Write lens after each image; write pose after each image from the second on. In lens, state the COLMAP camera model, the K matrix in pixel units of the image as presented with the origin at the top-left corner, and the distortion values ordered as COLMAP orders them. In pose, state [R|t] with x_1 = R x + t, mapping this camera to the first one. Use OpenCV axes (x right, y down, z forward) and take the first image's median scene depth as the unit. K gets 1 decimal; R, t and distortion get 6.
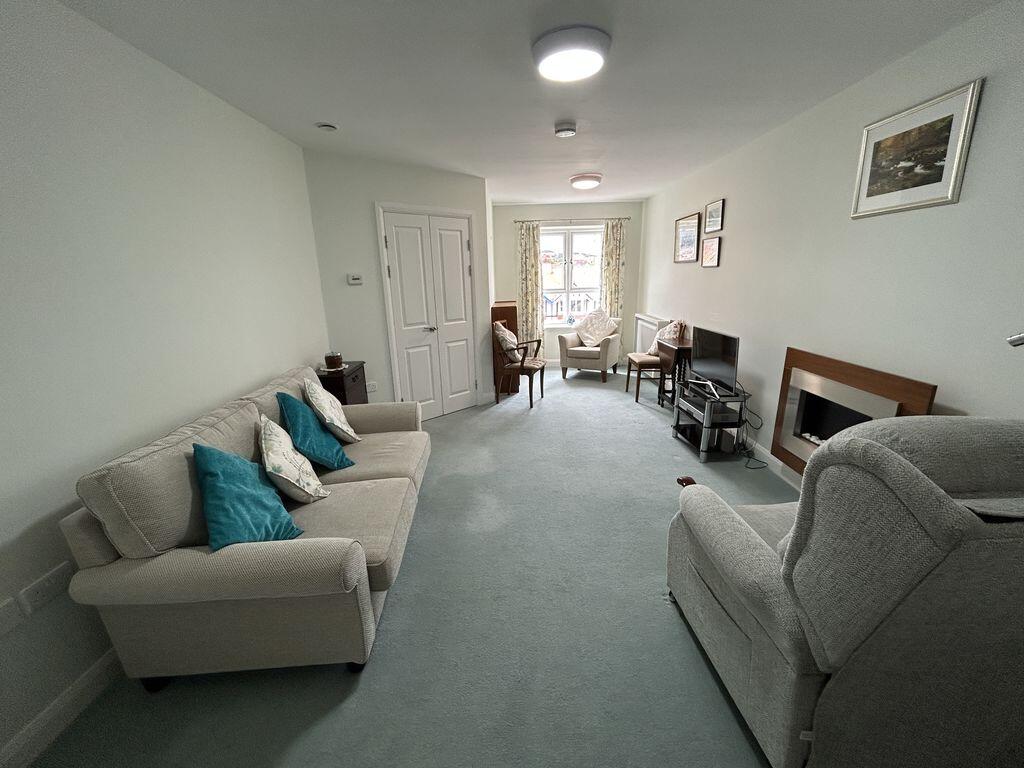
lens RADIAL K [[414.5, 0, 512.0], [0, 414.5, 384.0], [0, 0, 1]] dist [-0.000676, -0.000310]
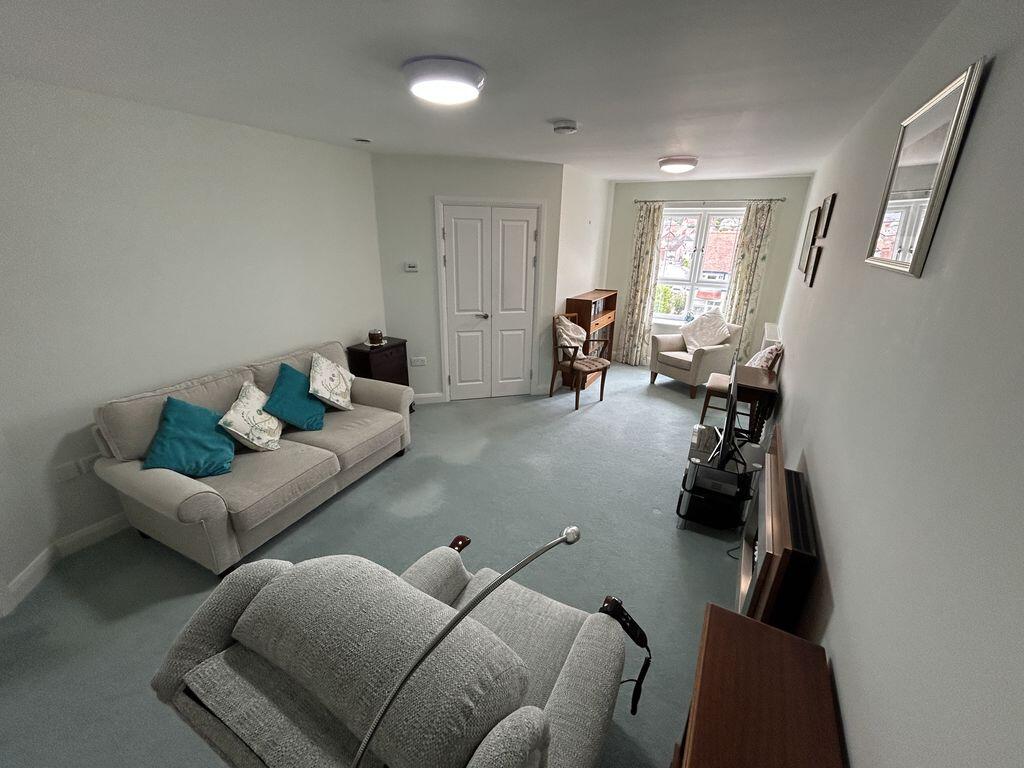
lens RADIAL K [[416.2, 0, 512.0], [0, 416.2, 384.0], [0, 0, 1]] dist [0.000588, 0.000095]
pose [[0.872767, 0.209415, -0.440934, 0.352349], [-0.167105, 0.976900, 0.133204, -0.111484], [0.458643, -0.042573, 0.887600, 0.080023]]
